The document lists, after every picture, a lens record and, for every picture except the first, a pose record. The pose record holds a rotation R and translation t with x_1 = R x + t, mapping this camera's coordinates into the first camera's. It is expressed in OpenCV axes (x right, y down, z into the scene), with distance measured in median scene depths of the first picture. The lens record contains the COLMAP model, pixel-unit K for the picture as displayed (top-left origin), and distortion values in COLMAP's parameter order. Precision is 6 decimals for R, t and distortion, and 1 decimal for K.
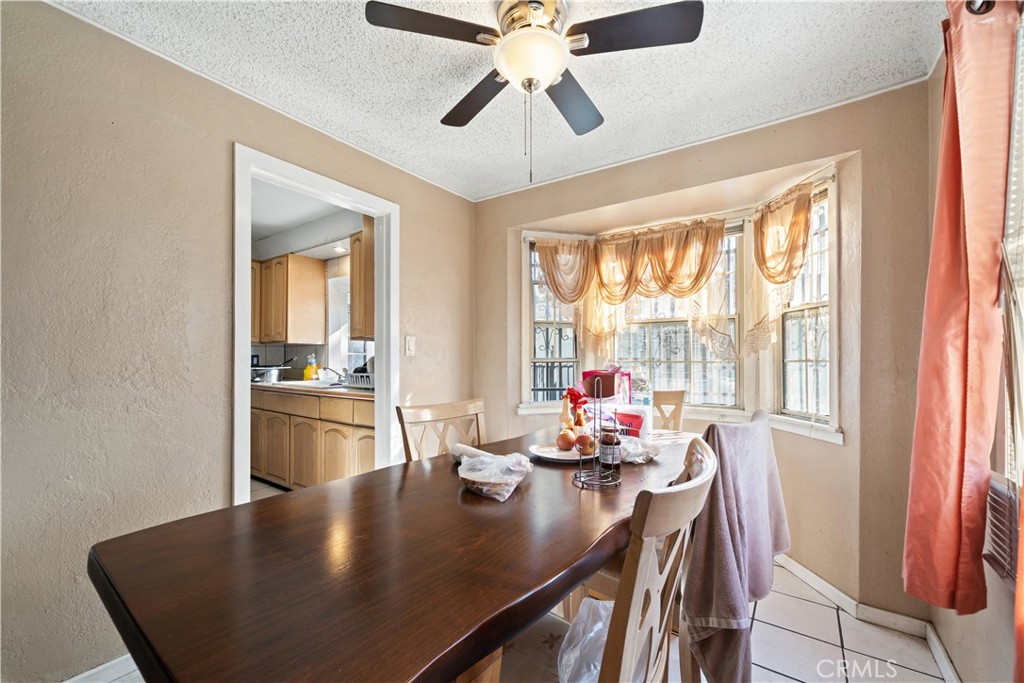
lens RADIAL K [[424.6, 0, 506.7], [0, 424.6, 357.2], [0, 0, 1]] dist [0.000377, -0.000006]
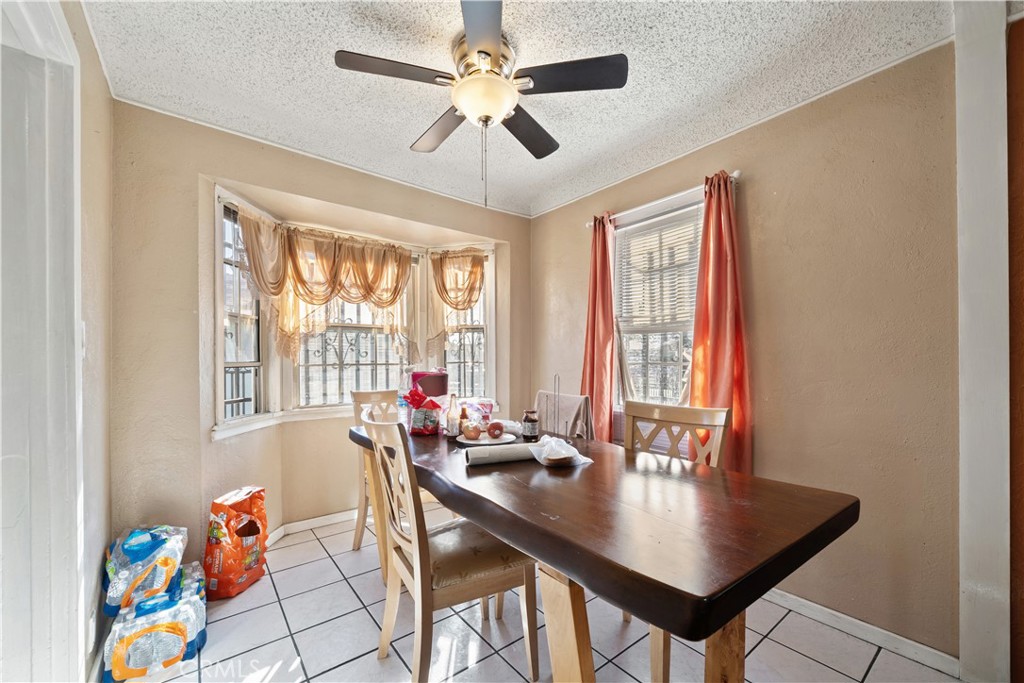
lens RADIAL K [[424.6, 0, 506.7], [0, 424.6, 357.2], [0, 0, 1]] dist [0.000377, -0.000006]
pose [[0.267661, 0.005384, 0.963498, -0.576293], [0.001499, 0.999981, -0.006004, -0.000436], [-0.963512, 0.003051, 0.267648, 0.361034]]
